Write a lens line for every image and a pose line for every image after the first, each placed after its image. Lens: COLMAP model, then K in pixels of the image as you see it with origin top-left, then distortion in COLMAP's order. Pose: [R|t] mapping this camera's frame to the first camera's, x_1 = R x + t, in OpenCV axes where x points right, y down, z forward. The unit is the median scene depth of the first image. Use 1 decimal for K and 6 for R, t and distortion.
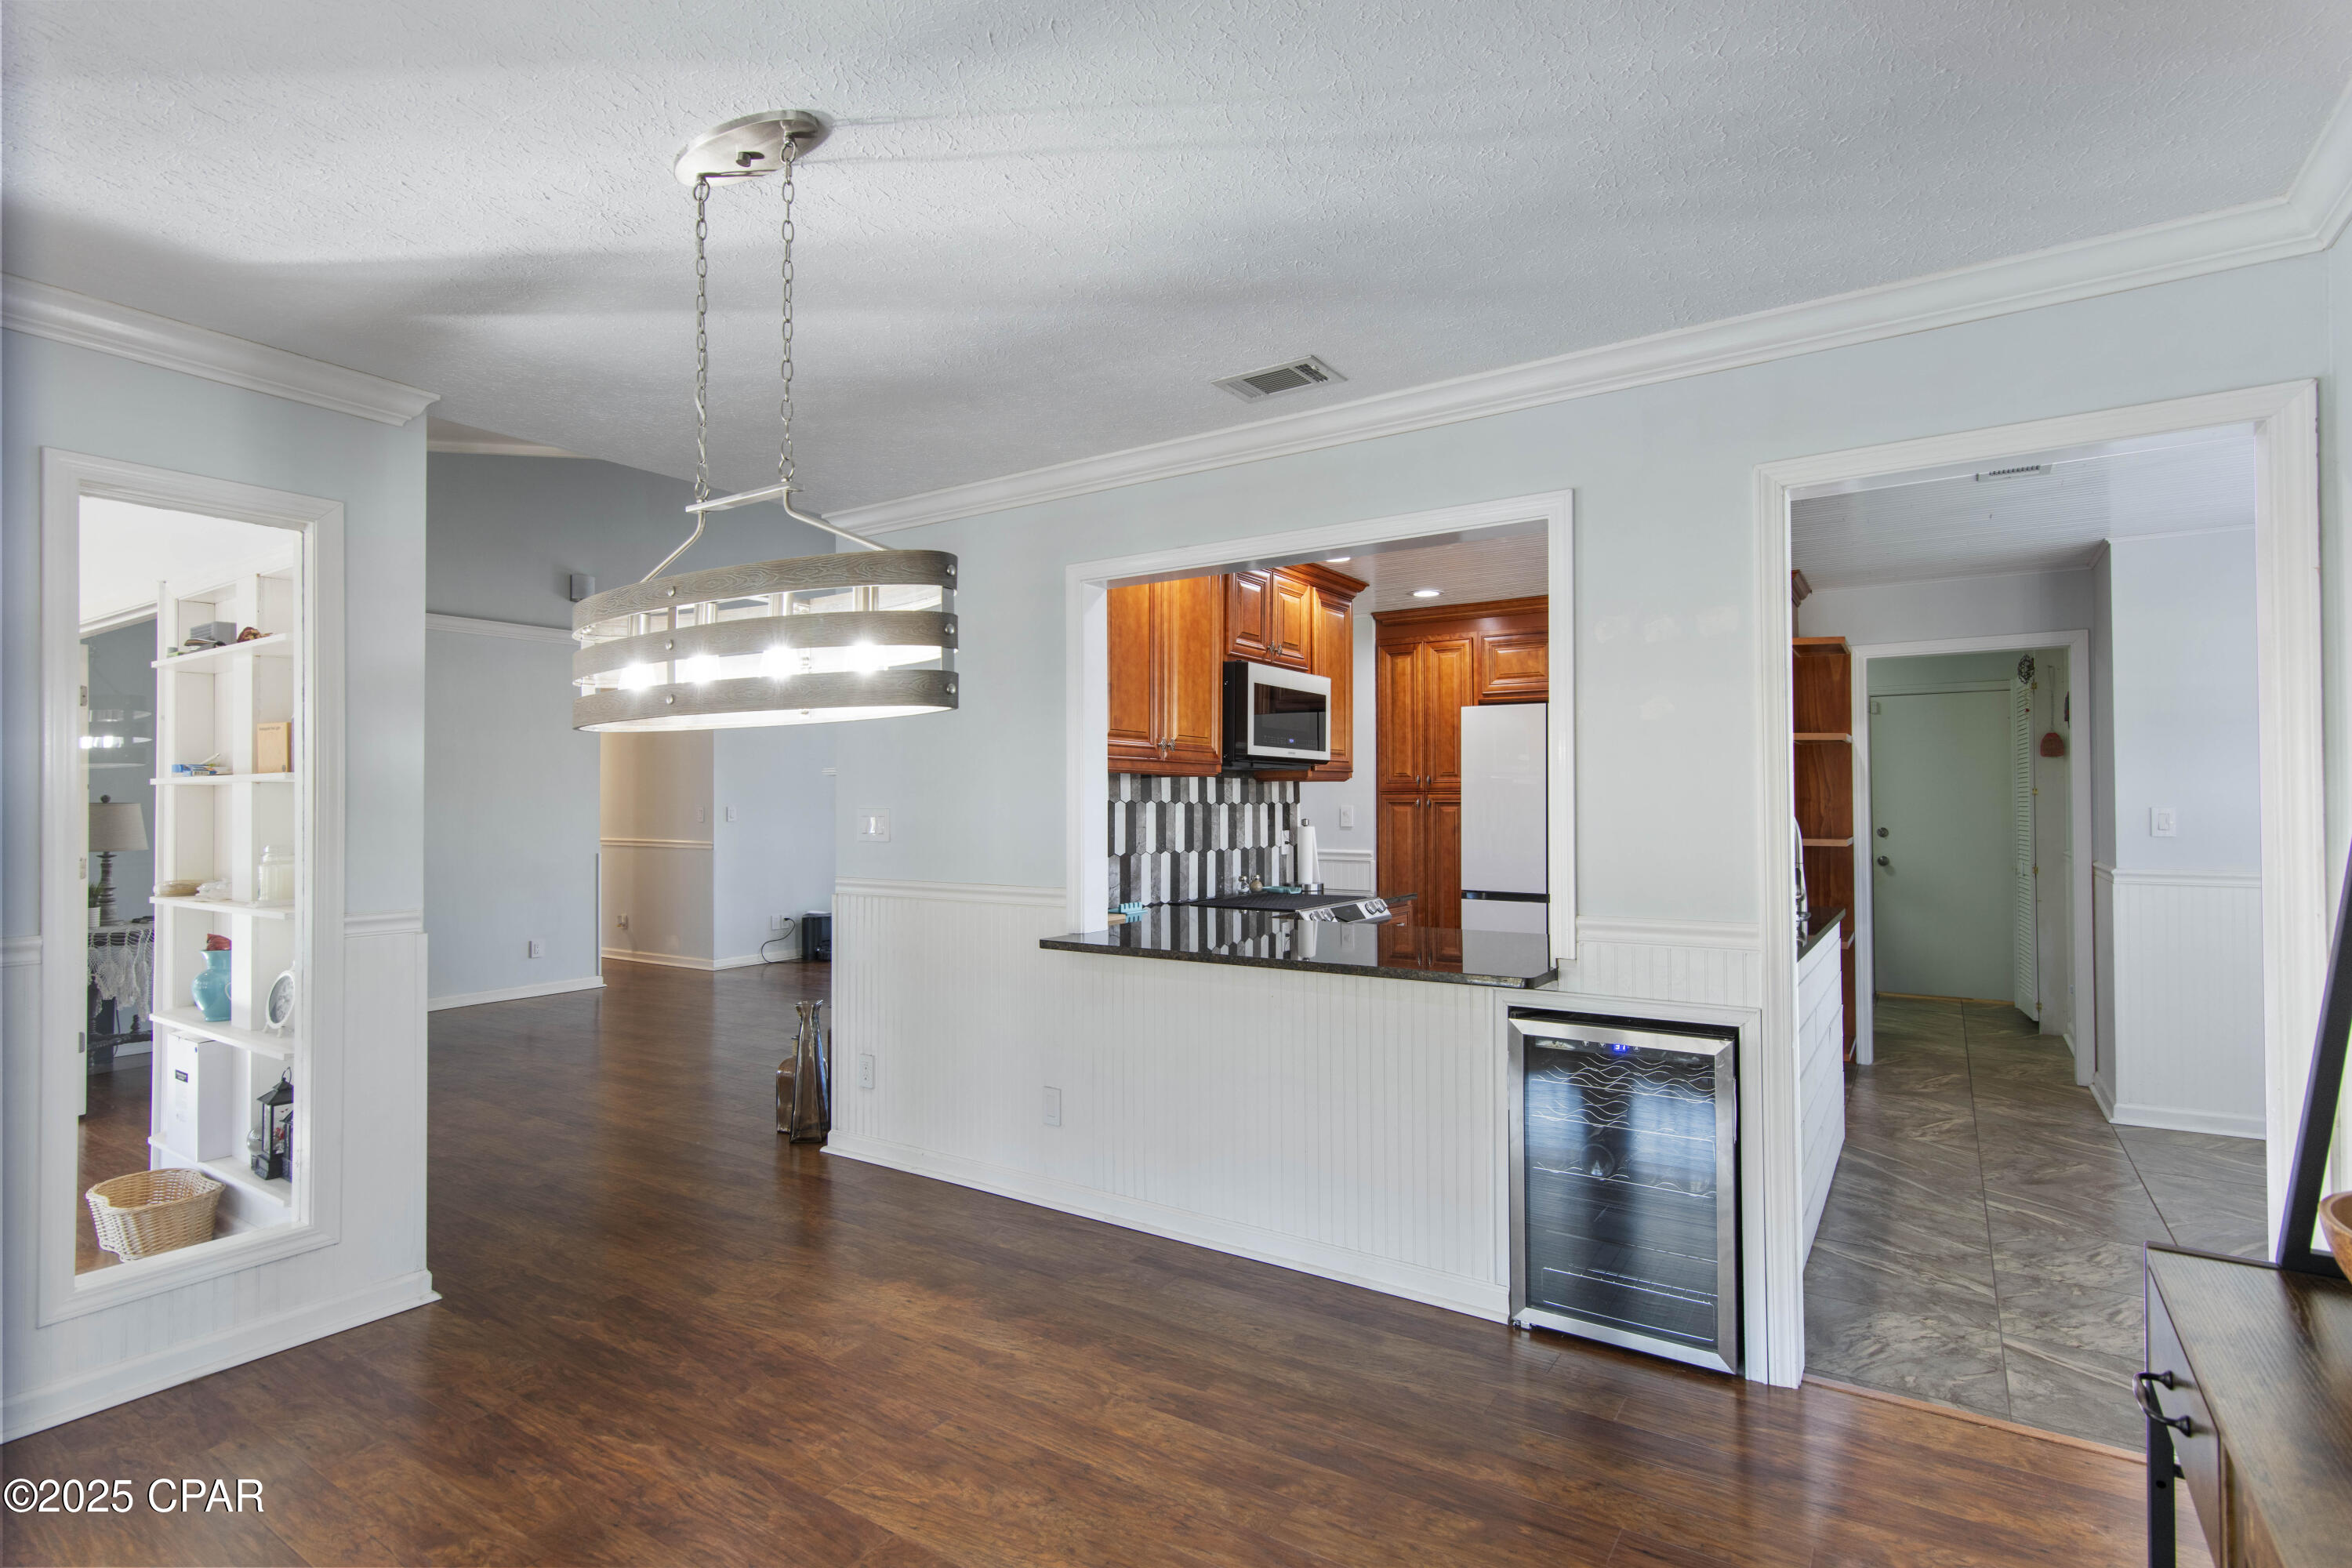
lens RADIAL K [[1164.1, 0, 1161.1], [0, 1164.1, 788.3], [0, 0, 1]] dist [0.002976, -0.000971]
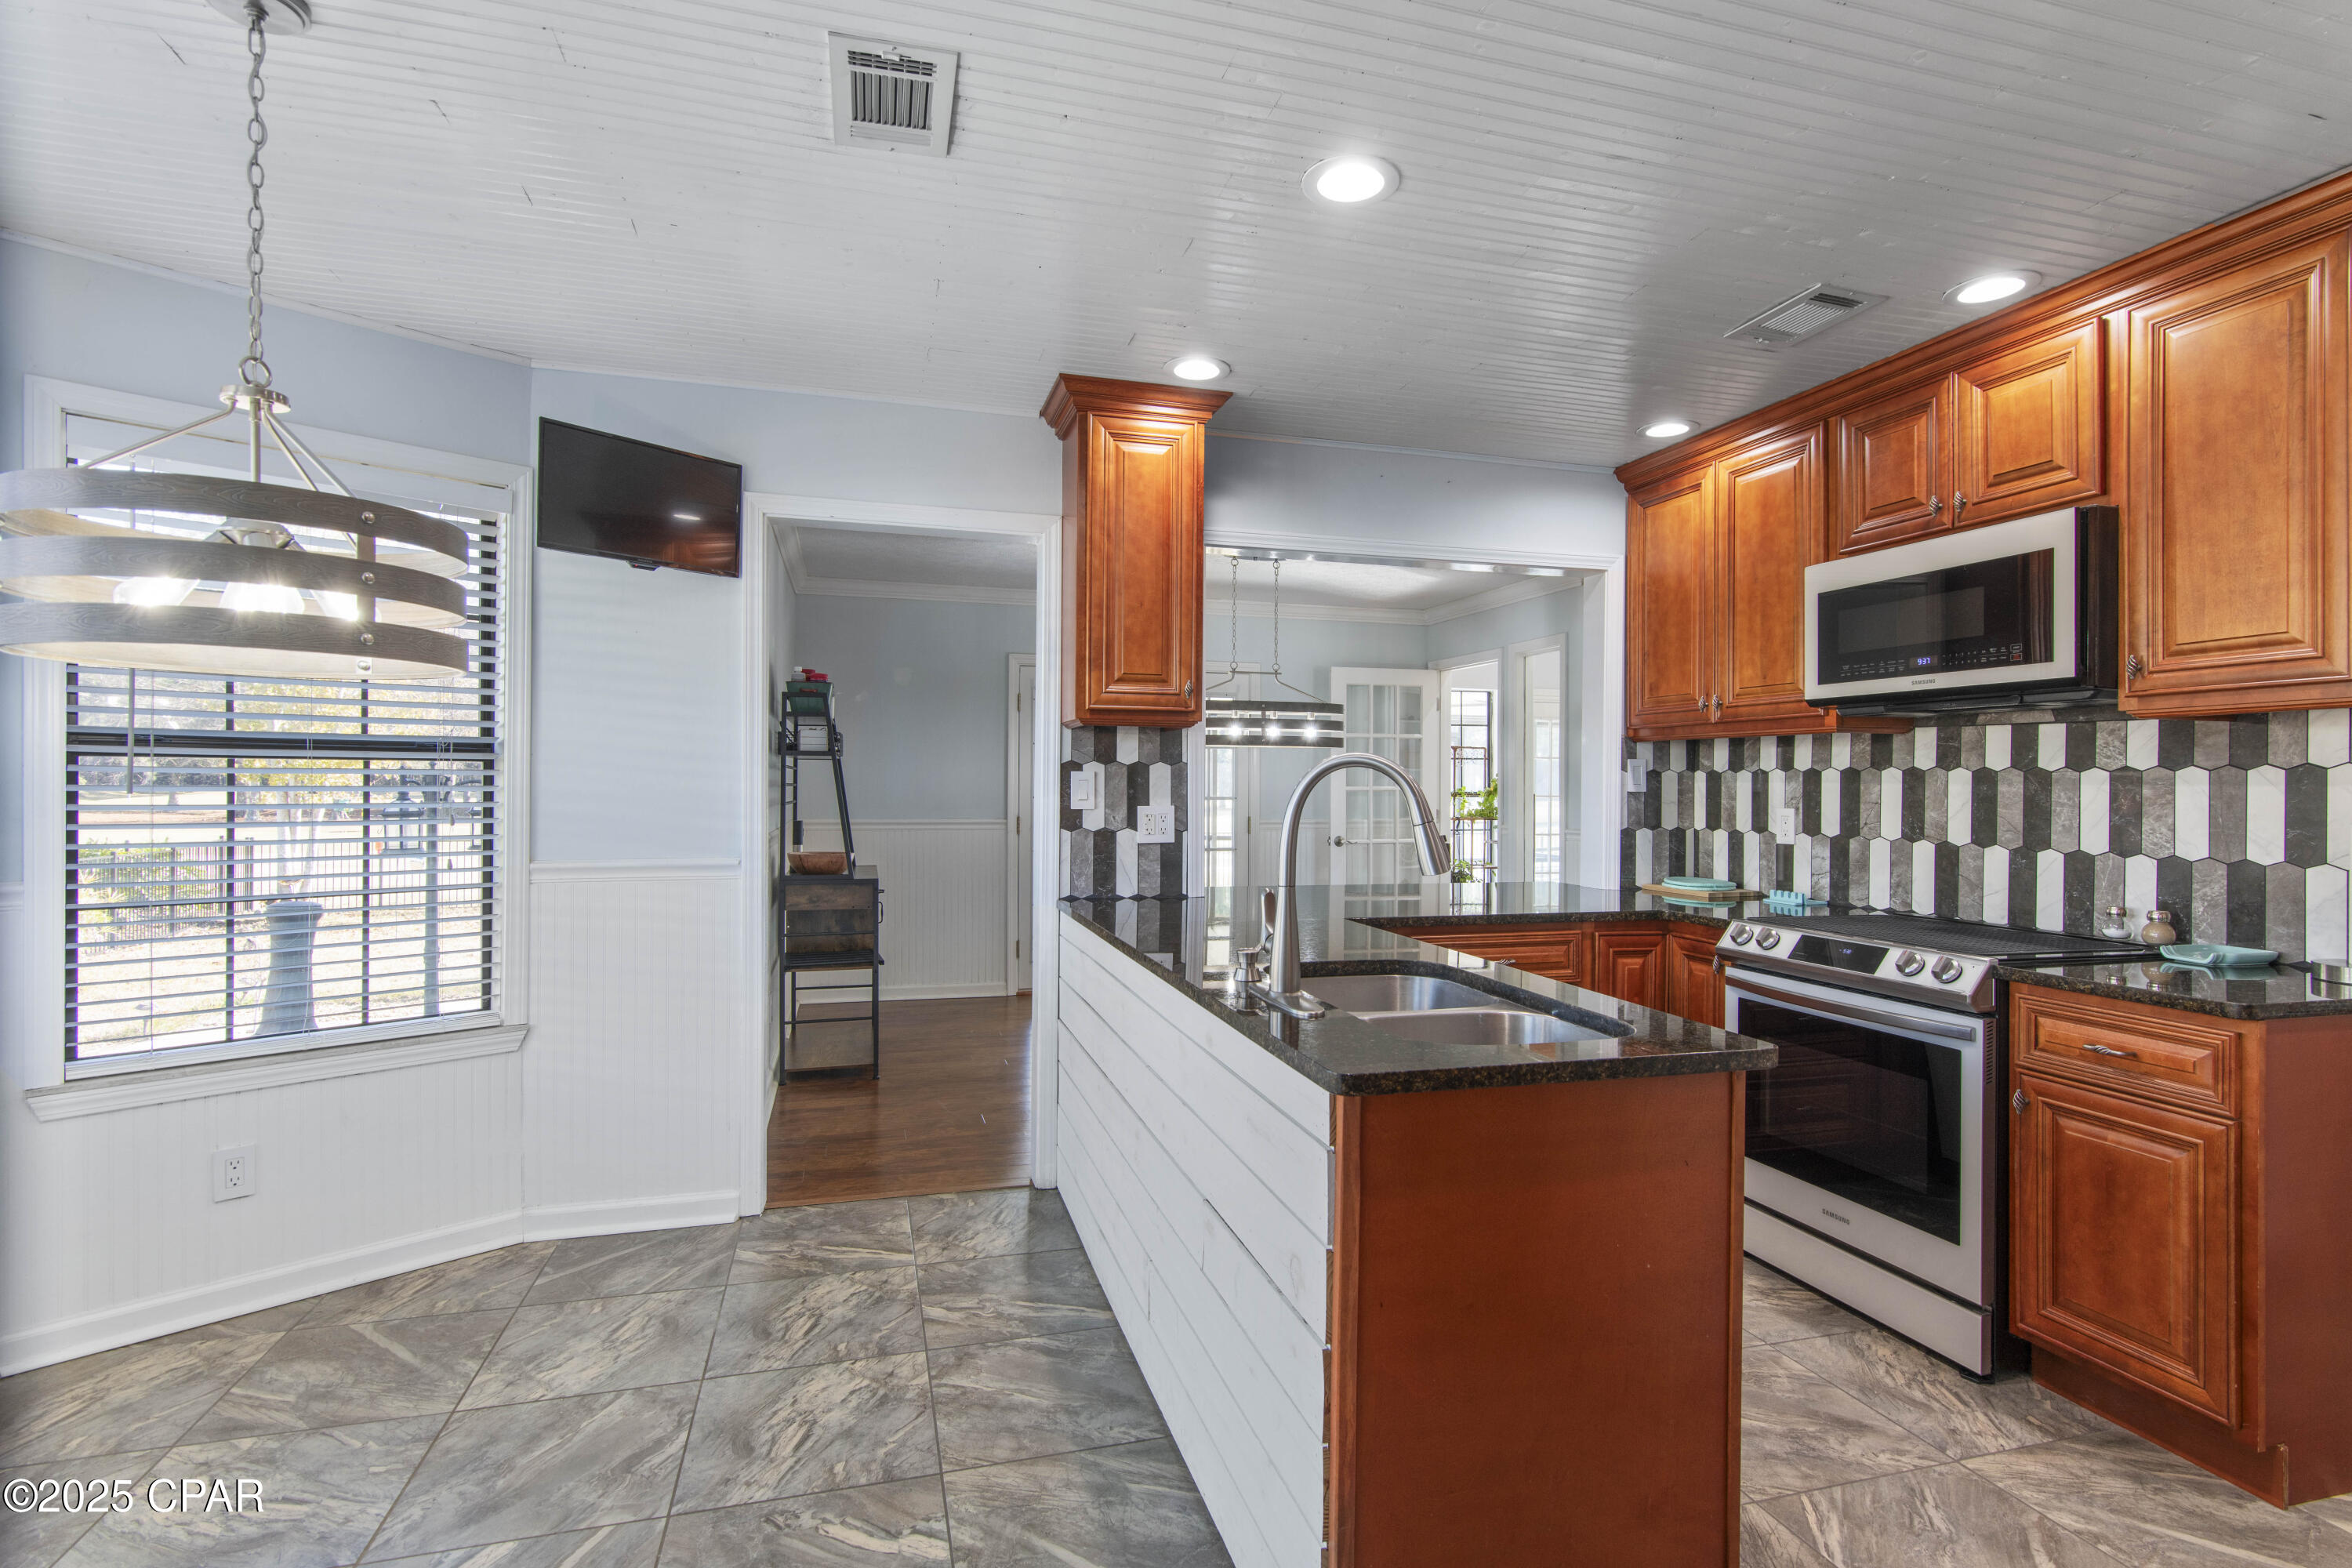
lens RADIAL K [[1164.1, 0, 1192.7], [0, 1164.1, 791.3], [0, 0, 1]] dist [0.002976, -0.000971]
pose [[-0.644014, 0.002582, -0.765010, 1.025262], [0.006782, 0.999974, -0.002335, 0.030347], [0.764984, -0.006692, -0.644015, 1.408338]]
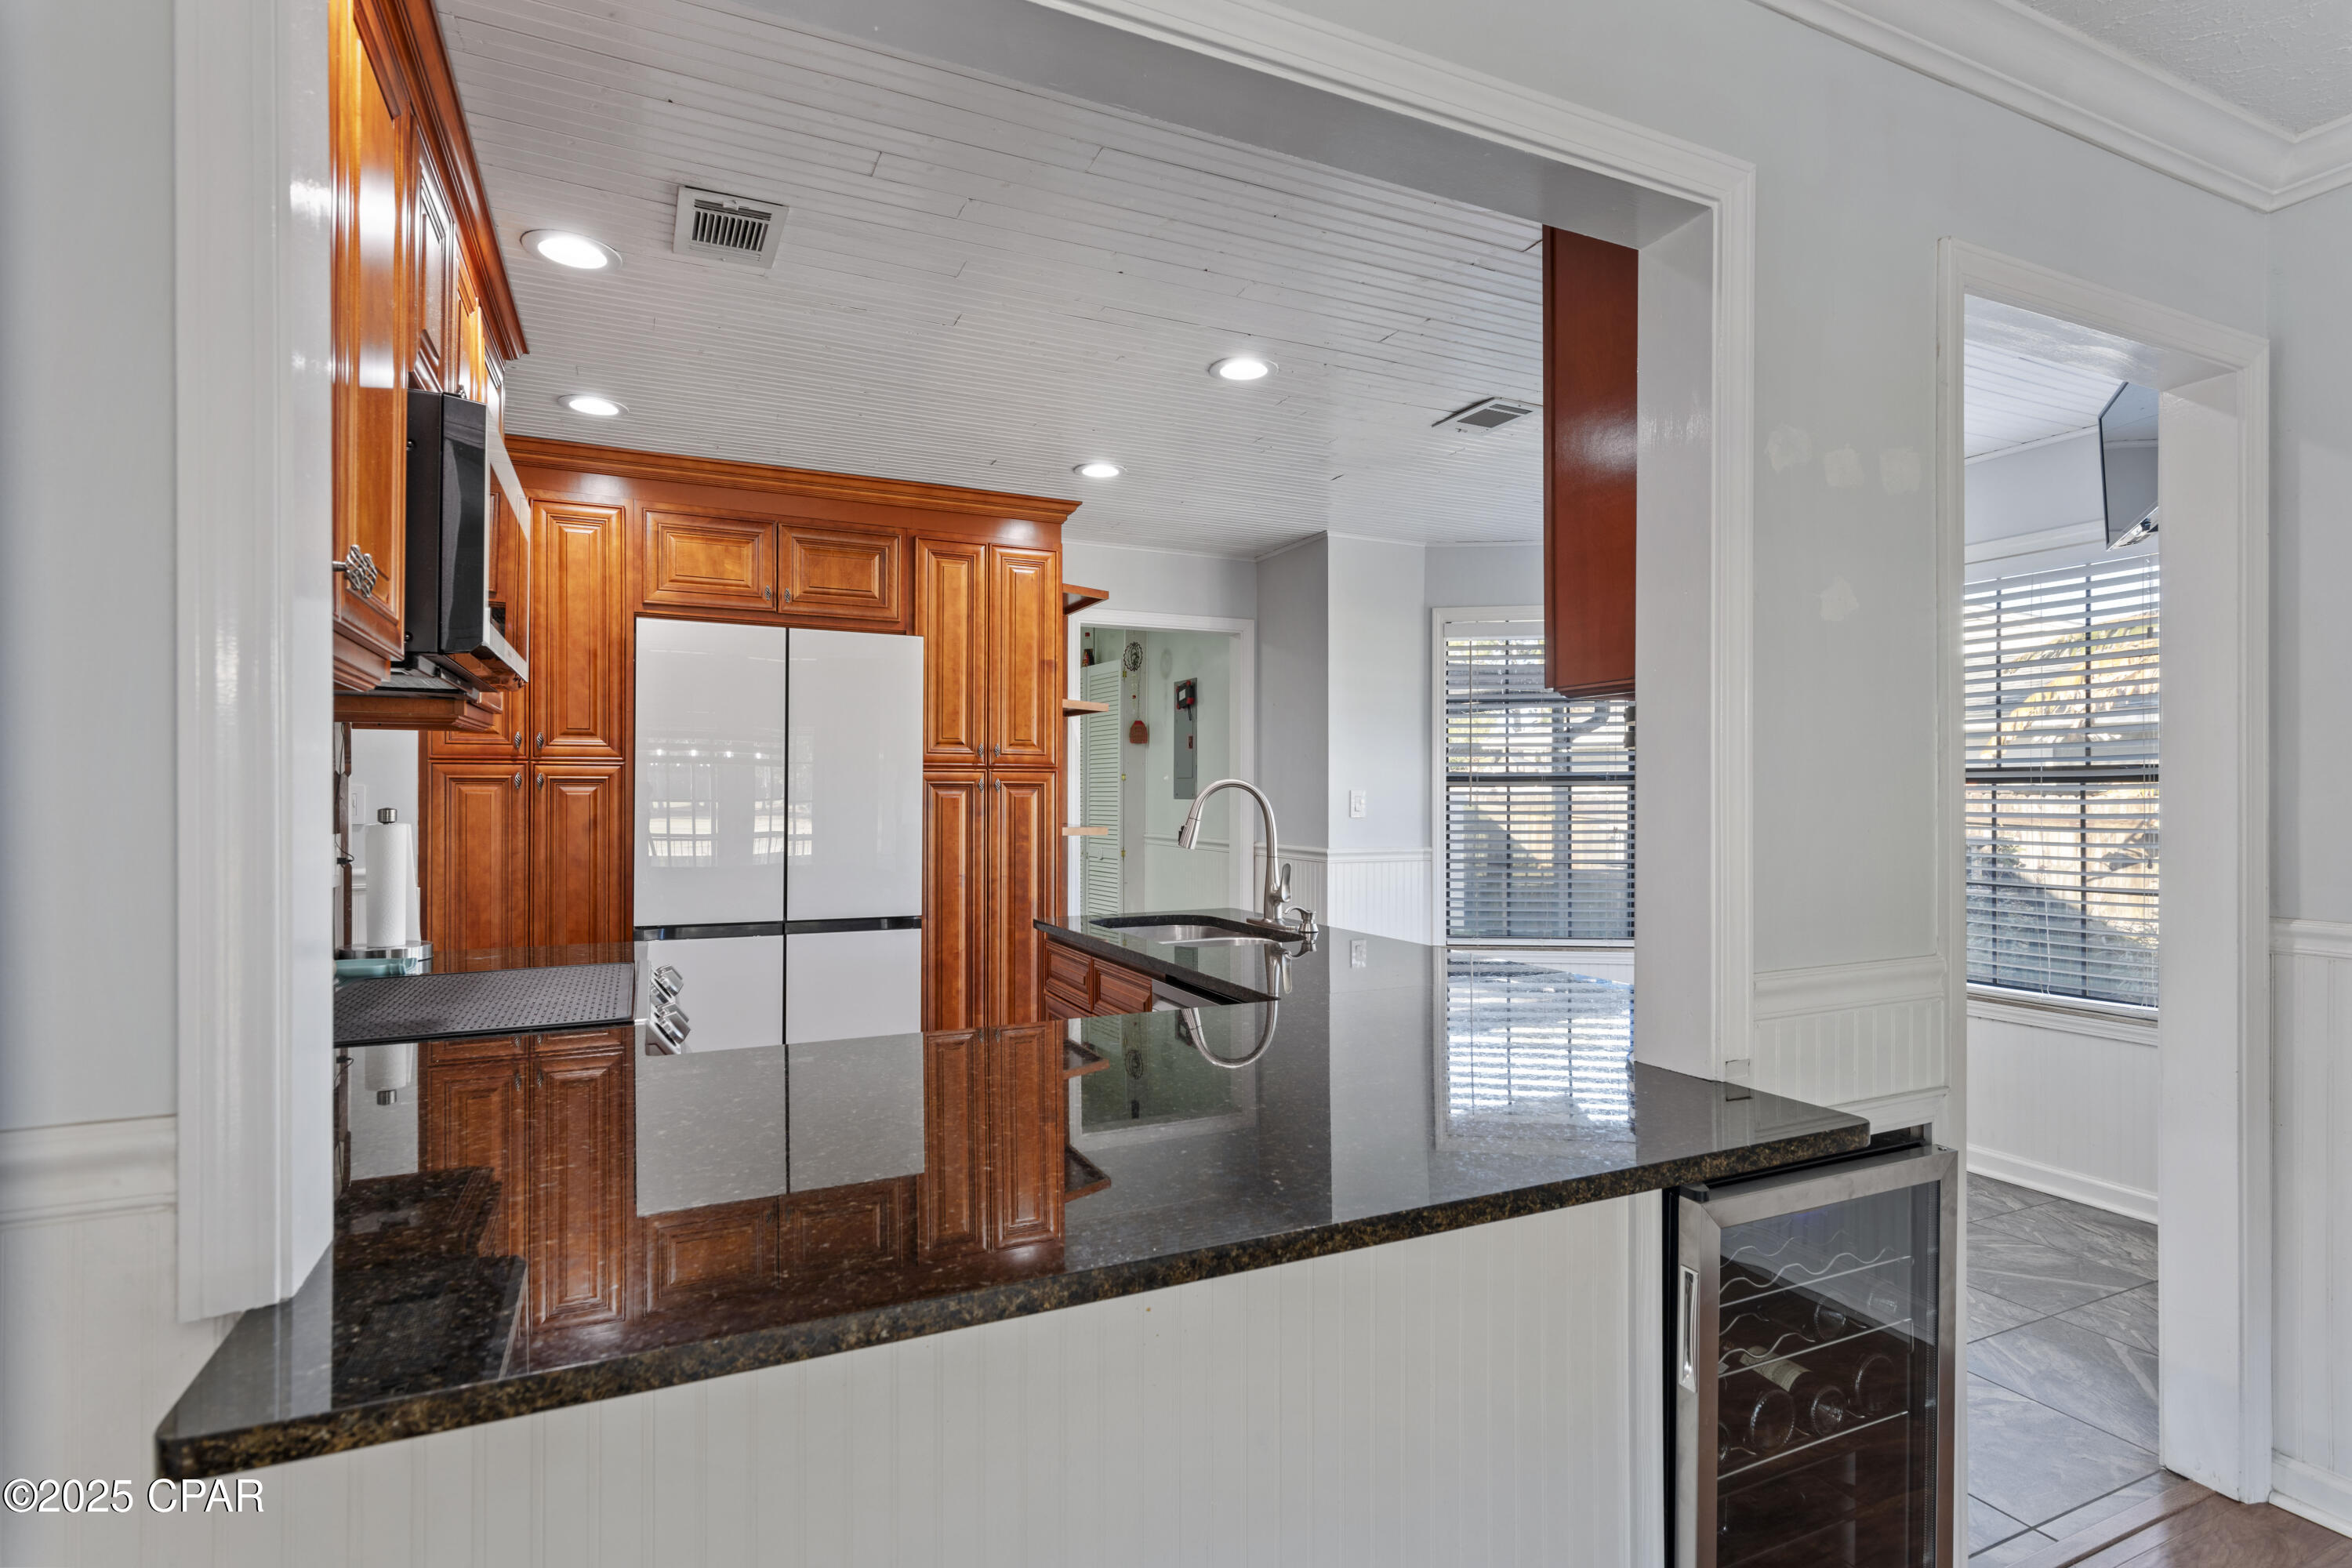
lens RADIAL K [[1164.1, 0, 1188.3], [0, 1164.1, 789.9], [0, 0, 1]] dist [0.002976, -0.000971]
pose [[0.507353, 0.005878, 0.861718, -0.163438], [-0.015175, 0.999883, 0.002114, 0.017820], [-0.861604, -0.014149, 0.507383, 0.681035]]
